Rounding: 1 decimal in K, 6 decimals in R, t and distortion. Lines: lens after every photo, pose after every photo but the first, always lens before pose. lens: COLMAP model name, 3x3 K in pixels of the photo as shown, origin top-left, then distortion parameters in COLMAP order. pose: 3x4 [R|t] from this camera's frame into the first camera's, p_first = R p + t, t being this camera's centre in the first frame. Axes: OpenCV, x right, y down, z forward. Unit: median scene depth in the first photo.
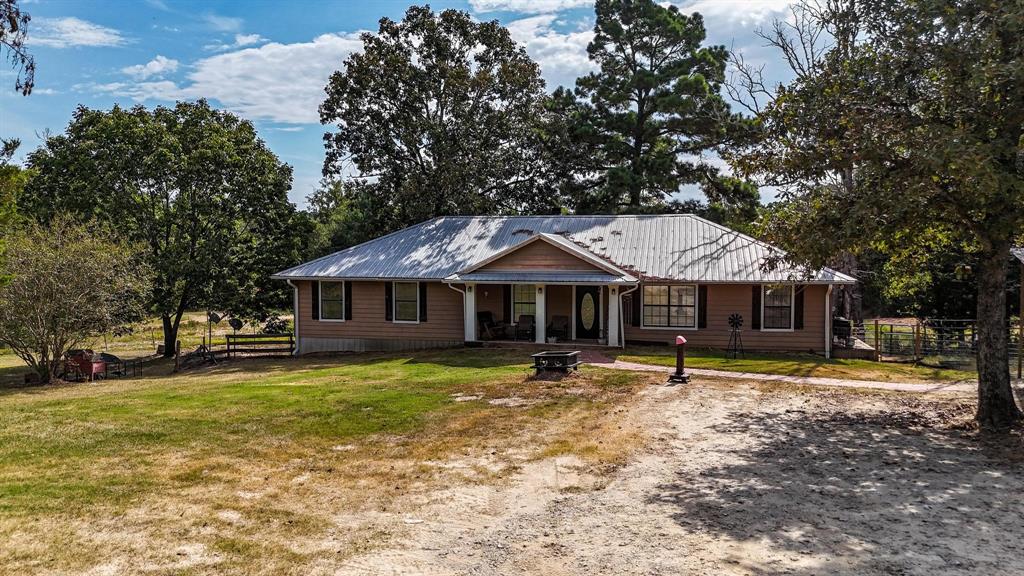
lens RADIAL K [[759.3, 0, 515.3], [0, 759.3, 288.7], [0, 0, 1]] dist [0.042984, -0.042964]
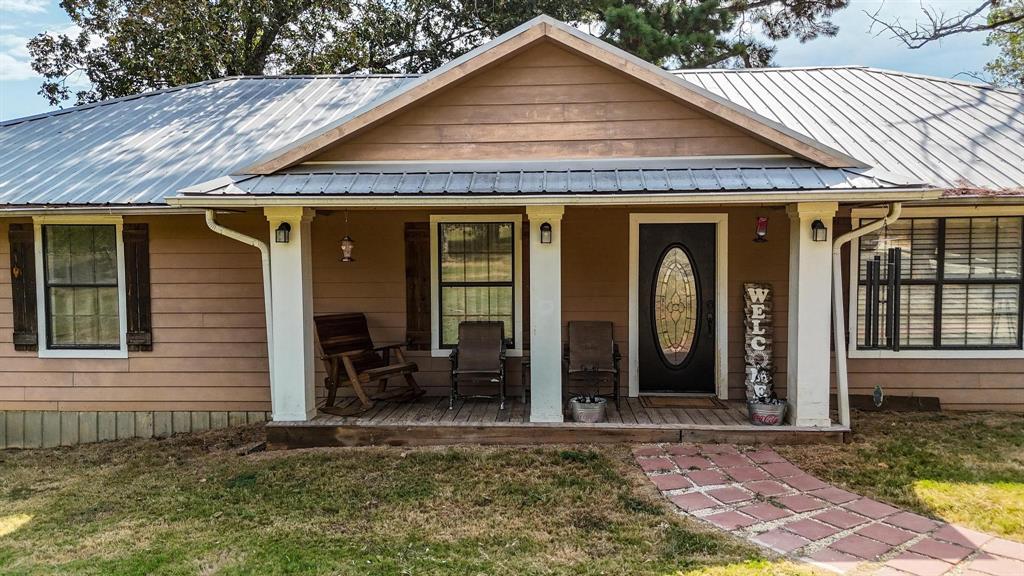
lens RADIAL K [[759.3, 0, 513.7], [0, 759.3, 291.6], [0, 0, 1]] dist [0.042984, -0.042964]
pose [[0.986348, -0.017827, 0.163706, -0.021842], [0.017165, 0.999838, 0.005461, 0.019875], [-0.163776, -0.002576, 0.986494, 0.660308]]
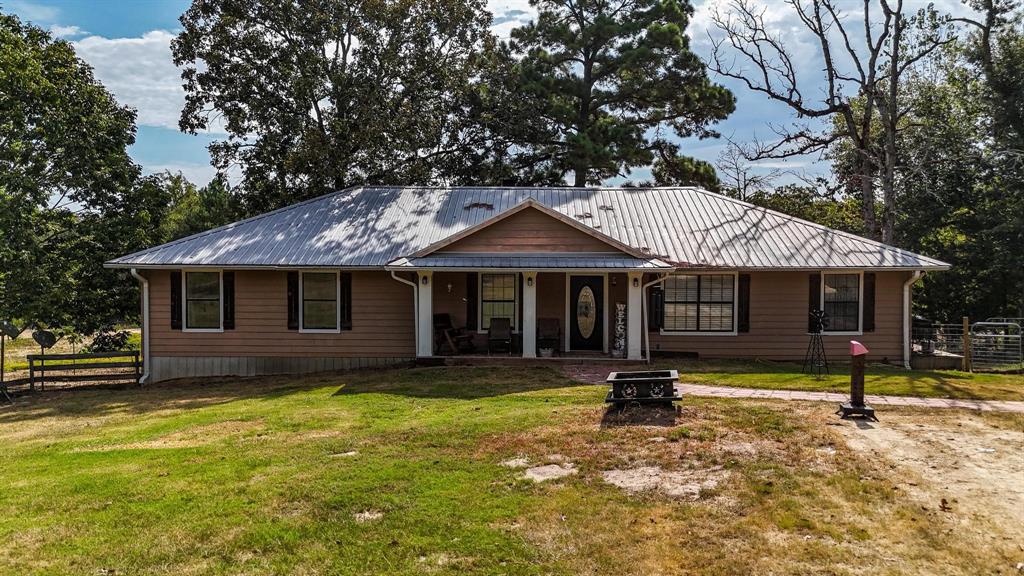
lens RADIAL K [[759.3, 0, 512.0], [0, 759.3, 287.4], [0, 0, 1]] dist [0.042984, -0.042964]
pose [[0.981524, -0.003367, 0.191309, -0.104406], [0.007182, 0.999789, -0.019255, 0.019043], [-0.191203, 0.020274, 0.981341, 0.293595]]
